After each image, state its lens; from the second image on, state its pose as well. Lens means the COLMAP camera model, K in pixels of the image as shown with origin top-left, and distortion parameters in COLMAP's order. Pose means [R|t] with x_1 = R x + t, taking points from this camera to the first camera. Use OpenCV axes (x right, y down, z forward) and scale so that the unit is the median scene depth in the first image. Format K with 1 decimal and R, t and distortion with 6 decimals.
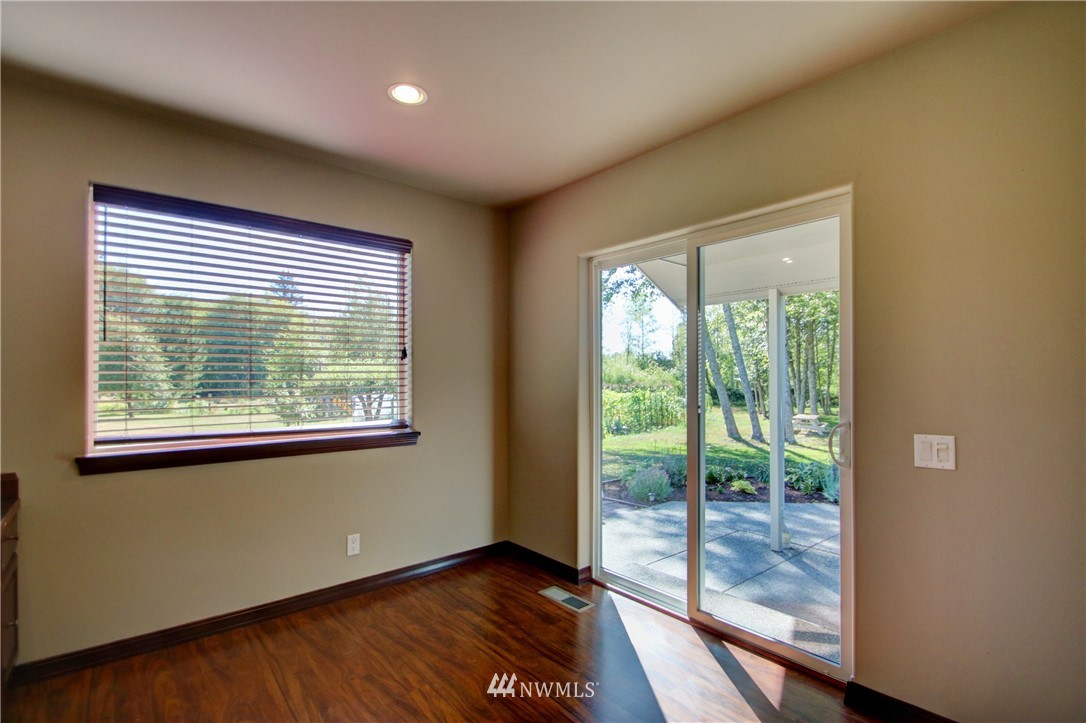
lens RADIAL K [[506.1, 0, 545.6], [0, 506.1, 370.6], [0, 0, 1]] dist [0.014613, -0.016303]
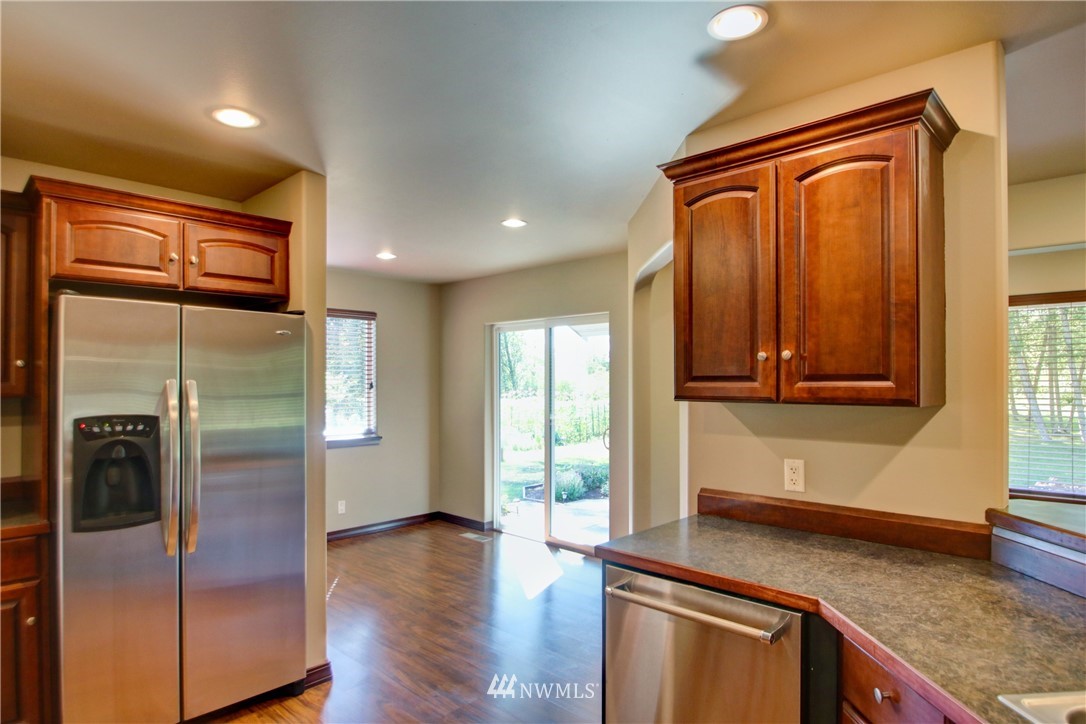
lens RADIAL K [[626.9, 0, 548.6], [0, 626.9, 372.0], [0, 0, 1]] dist [-0.006105, -0.003712]
pose [[0.994936, -0.000201, 0.100509, 0.065940], [-0.000059, 0.999997, 0.002590, -0.080367], [-0.100510, -0.002583, 0.994933, -0.947175]]
